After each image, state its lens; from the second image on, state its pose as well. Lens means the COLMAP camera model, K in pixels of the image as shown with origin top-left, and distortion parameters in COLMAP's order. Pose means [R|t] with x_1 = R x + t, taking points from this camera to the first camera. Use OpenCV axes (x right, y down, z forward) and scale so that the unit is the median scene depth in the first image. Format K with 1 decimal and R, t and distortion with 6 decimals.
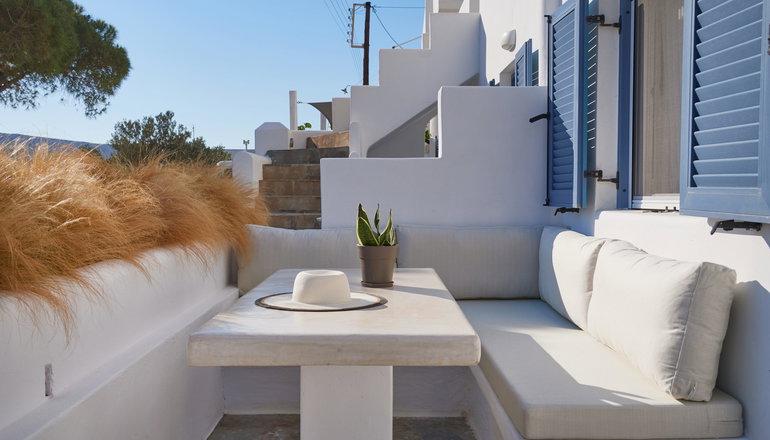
lens RADIAL K [[719.9, 0, 386.2], [0, 719.9, 222.7], [0, 0, 1]] dist [-0.002556, 0.000000]
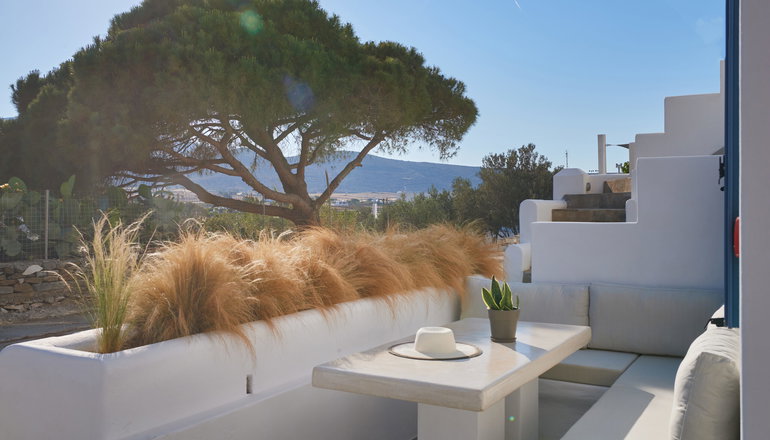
lens RADIAL K [[719.9, 0, 385.2], [0, 719.9, 215.5], [0, 0, 1]] dist [-0.002556, 0.000000]
pose [[0.854888, 0.003965, -0.518797, 0.599239], [-0.020511, 0.999447, -0.026160, -0.123224], [0.518407, 0.033005, 0.854497, -0.260329]]
